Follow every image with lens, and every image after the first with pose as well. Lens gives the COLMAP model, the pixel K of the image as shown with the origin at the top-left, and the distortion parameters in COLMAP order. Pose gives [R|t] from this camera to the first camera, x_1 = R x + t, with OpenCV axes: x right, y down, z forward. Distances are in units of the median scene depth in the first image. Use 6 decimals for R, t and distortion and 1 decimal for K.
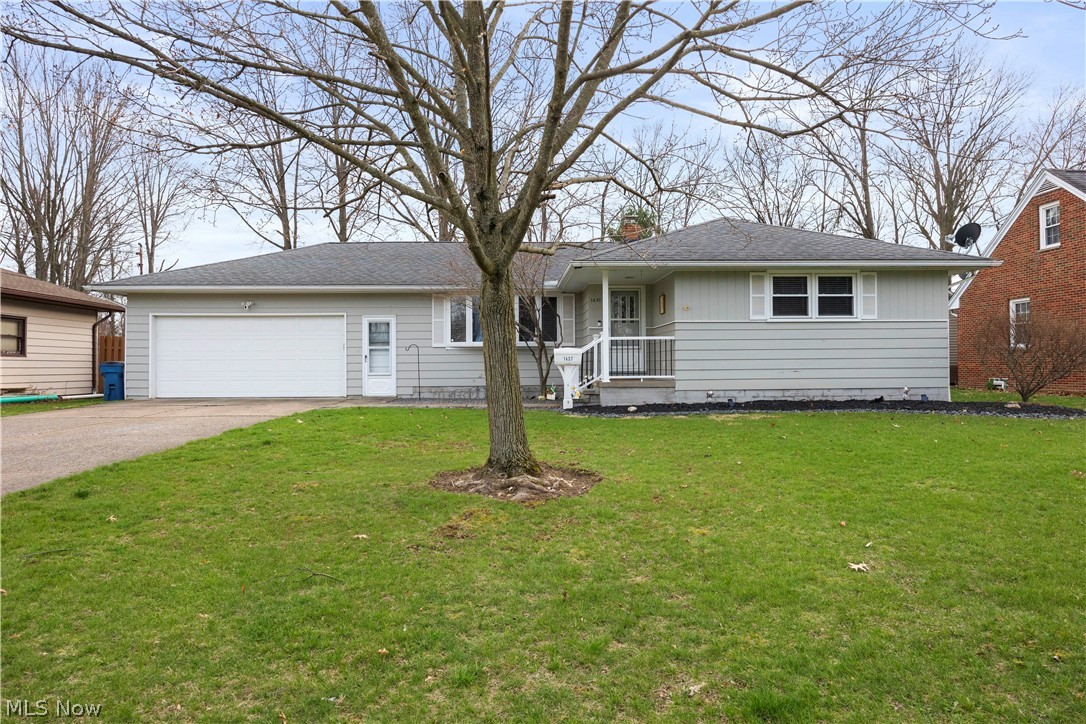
lens RADIAL K [[669.3, 0, 543.0], [0, 669.3, 362.0], [0, 0, 1]] dist [-0.004378, -0.001419]
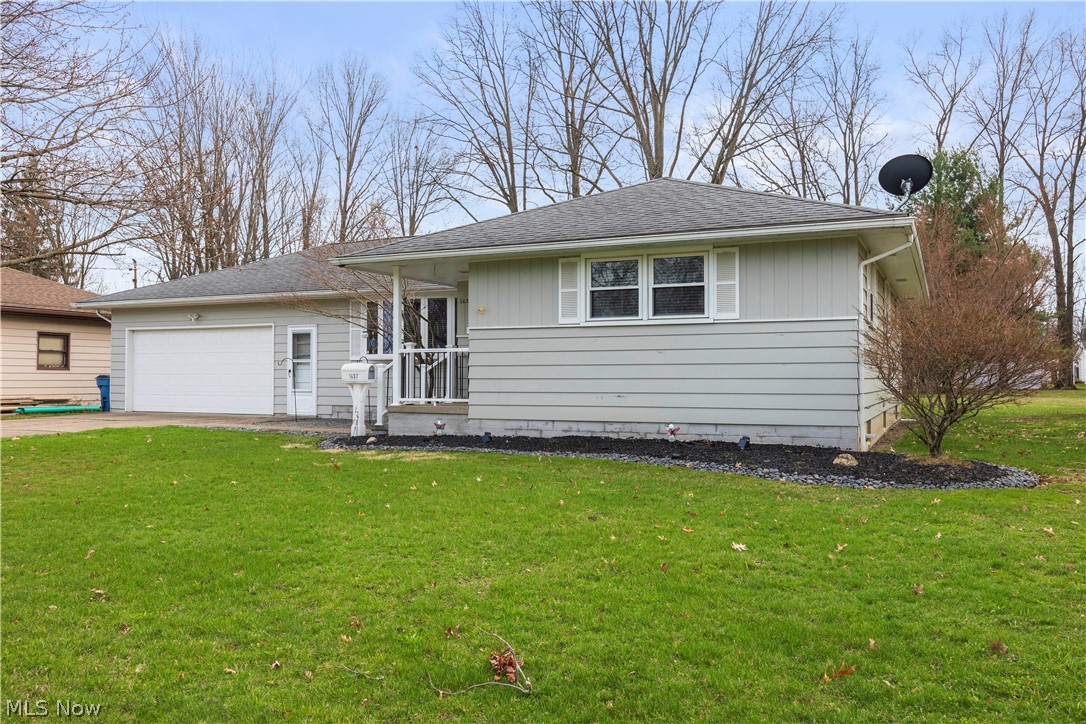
lens RADIAL K [[847.5, 0, 543.0], [0, 847.5, 362.0], [0, 0, 1]] dist [-0.000220, -0.000234]
pose [[0.888737, -0.001853, -0.458414, 0.573601], [-0.002696, 0.999953, -0.009269, -0.010838], [0.458409, 0.009474, 0.888691, 0.142425]]
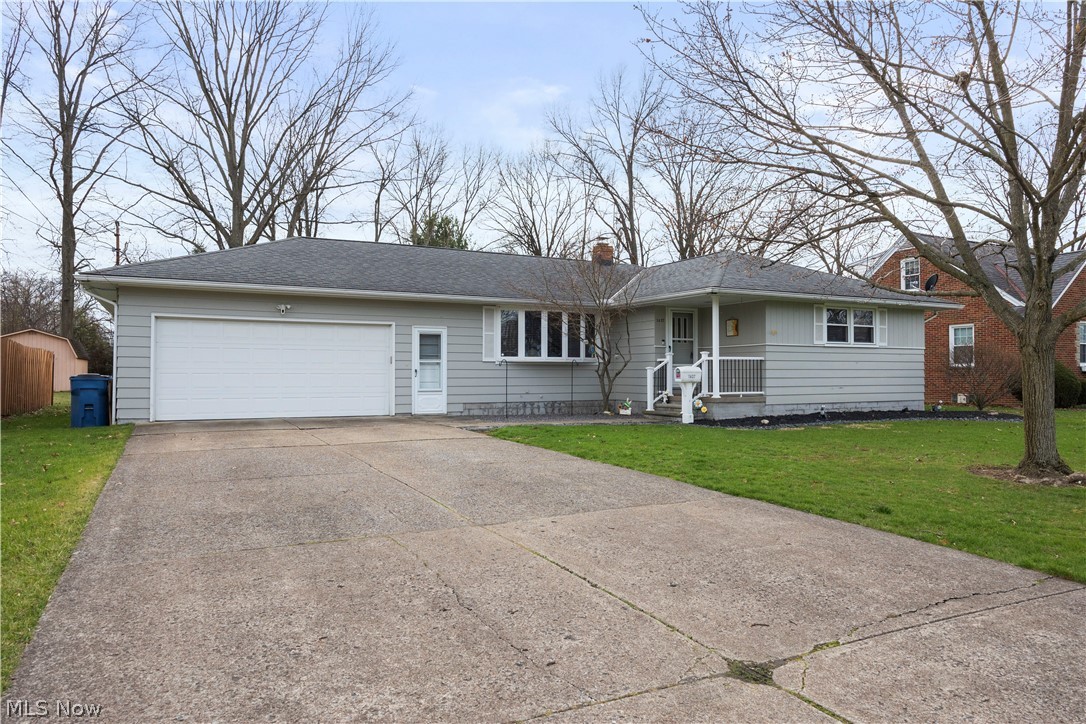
lens RADIAL K [[705.8, 0, 543.0], [0, 705.8, 362.0], [0, 0, 1]] dist [0.001185, 0.000366]
pose [[0.907940, 0.014660, 0.418843, -0.520191], [-0.008301, 0.999821, -0.017000, -0.005307], [-0.419017, 0.011958, 0.907900, 0.053917]]
